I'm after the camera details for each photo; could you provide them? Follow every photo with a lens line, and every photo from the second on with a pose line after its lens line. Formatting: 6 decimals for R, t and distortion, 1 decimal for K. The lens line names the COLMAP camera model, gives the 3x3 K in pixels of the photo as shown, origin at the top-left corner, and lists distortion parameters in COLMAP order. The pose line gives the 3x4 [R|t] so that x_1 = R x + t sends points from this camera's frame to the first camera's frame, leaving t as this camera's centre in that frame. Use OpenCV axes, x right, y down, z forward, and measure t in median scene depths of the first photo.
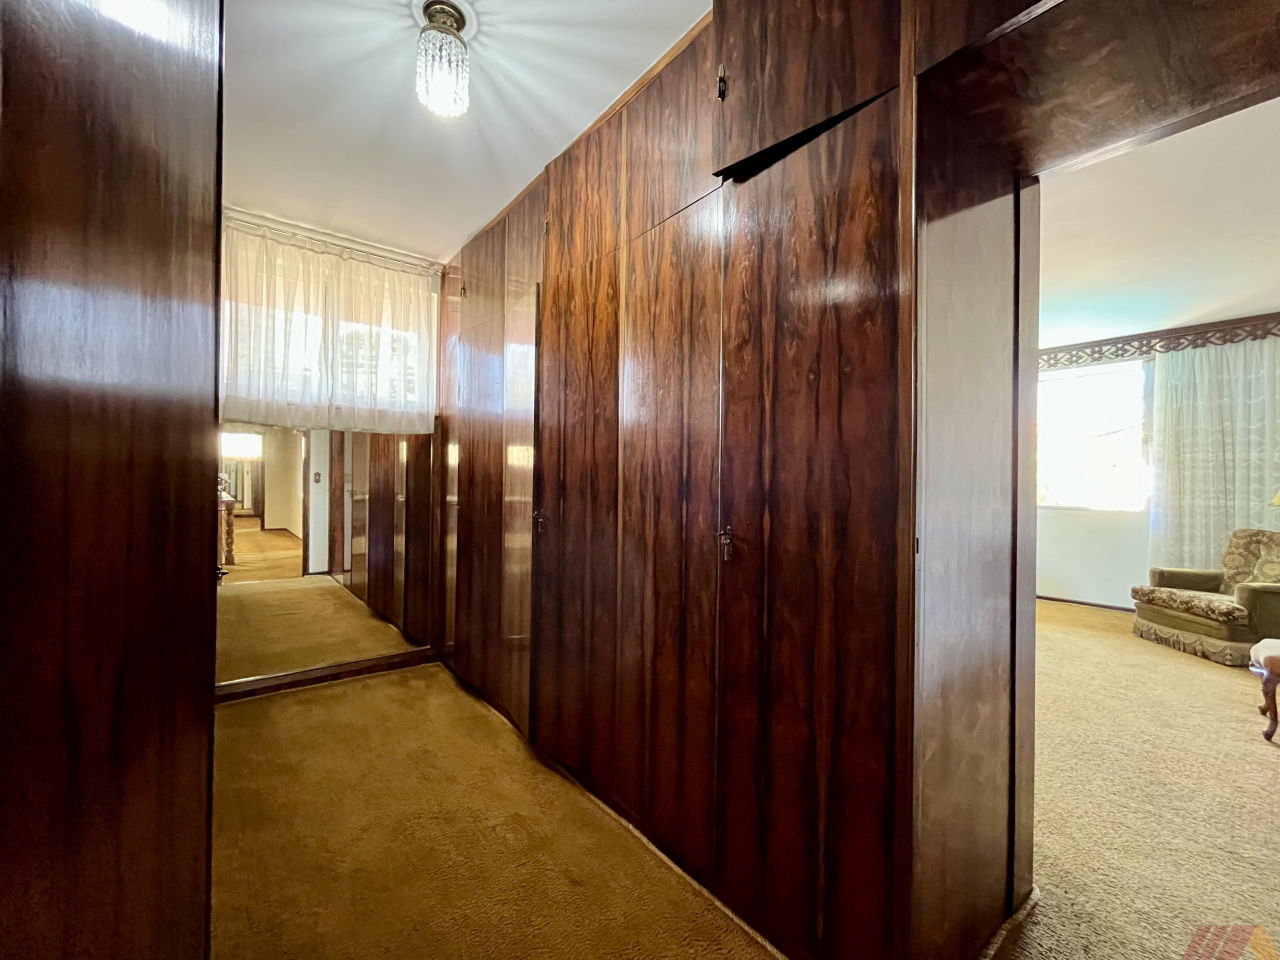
lens RADIAL K [[517.3, 0, 636.7], [0, 517.3, 478.5], [0, 0, 1]] dist [-0.001563, -0.000731]
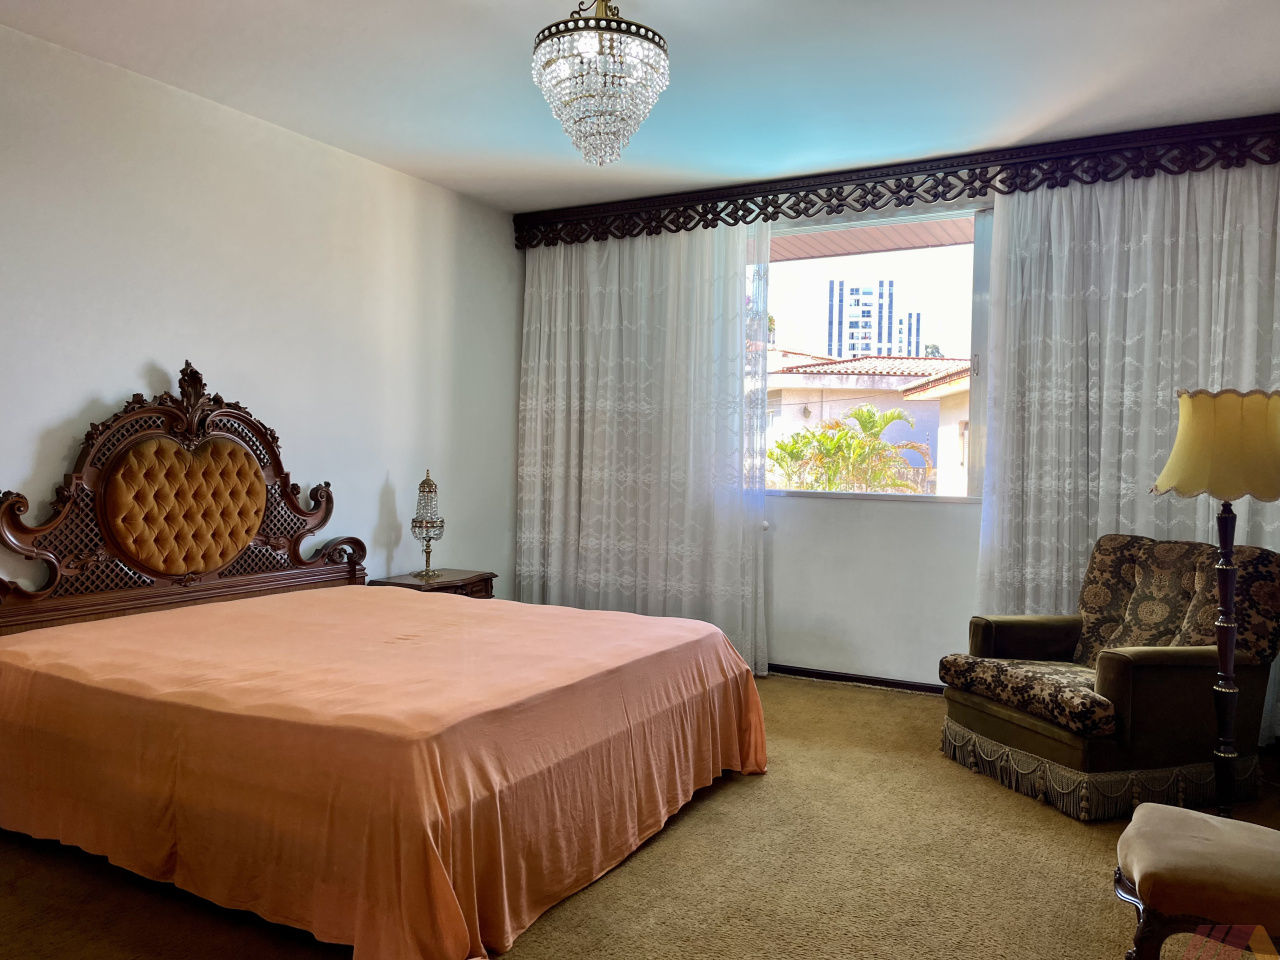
lens RADIAL K [[947.3, 0, 639.0], [0, 947.3, 483.9], [0, 0, 1]] dist [0.046256, -0.001263]
pose [[0.917151, -0.010926, 0.398389, 0.328827], [-0.005075, 0.999223, 0.039089, 0.010291], [-0.398507, -0.037872, 0.916383, 0.282576]]
